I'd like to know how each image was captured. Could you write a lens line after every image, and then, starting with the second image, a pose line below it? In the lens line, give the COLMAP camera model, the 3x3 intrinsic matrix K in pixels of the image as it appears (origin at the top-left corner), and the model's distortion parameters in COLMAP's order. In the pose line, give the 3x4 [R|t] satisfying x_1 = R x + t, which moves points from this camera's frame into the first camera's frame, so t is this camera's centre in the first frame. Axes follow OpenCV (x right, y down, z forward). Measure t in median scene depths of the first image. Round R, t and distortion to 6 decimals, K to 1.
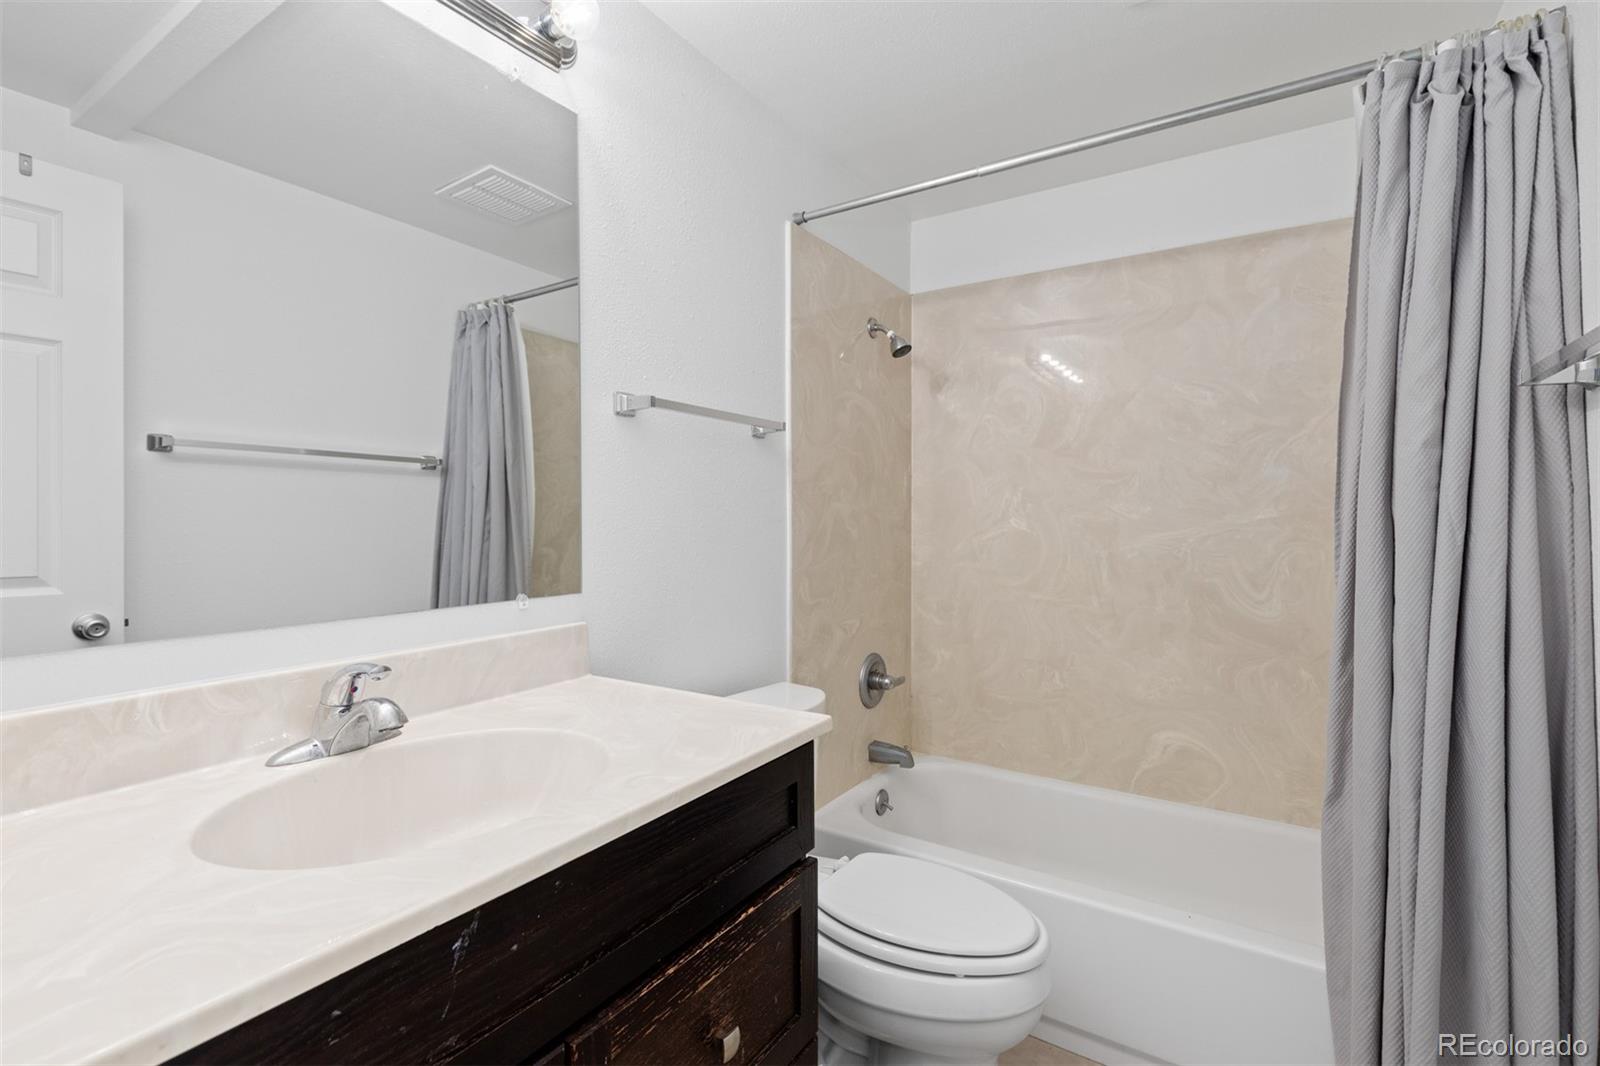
lens RADIAL K [[726.7, 0, 799.6], [0, 726.7, 523.9], [0, 0, 1]] dist [0.009138, -0.000337]
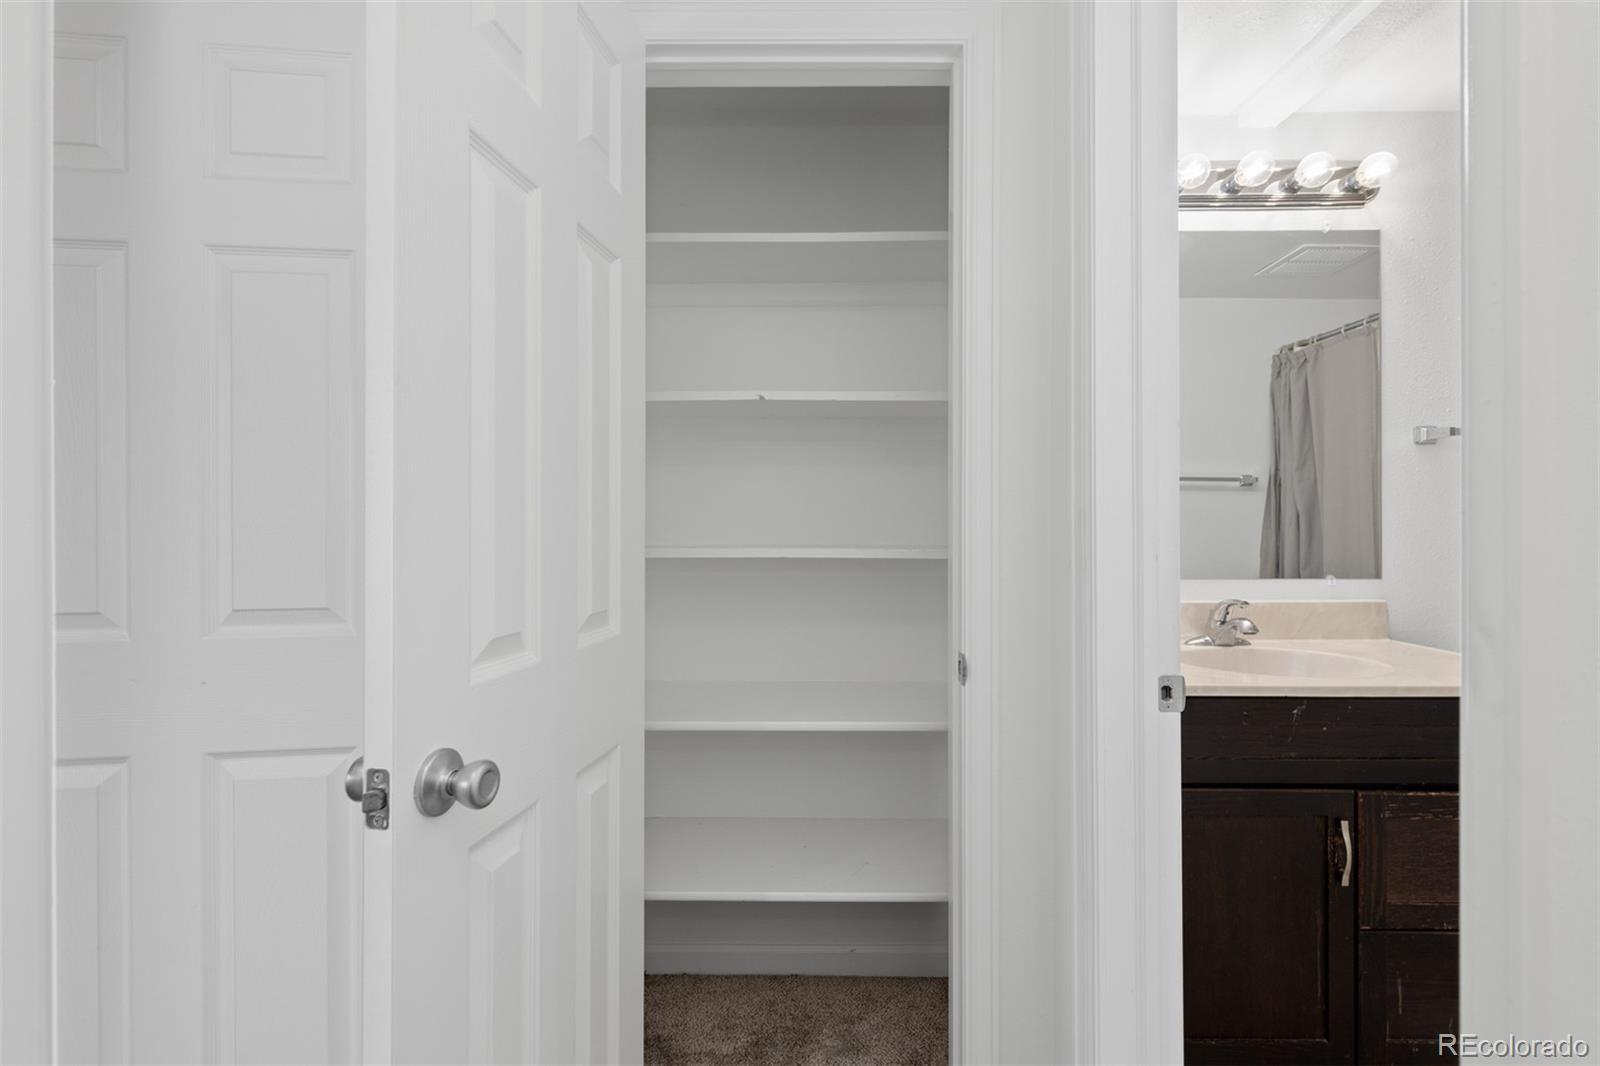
lens RADIAL K [[726.7, 0, 802.7], [0, 726.7, 517.2], [0, 0, 1]] dist [0.009138, -0.000337]
pose [[0.543461, -0.005736, -0.839415, 0.272796], [-0.012844, 0.999803, -0.015148, 0.014331], [0.839336, 0.019014, 0.543280, -0.686354]]
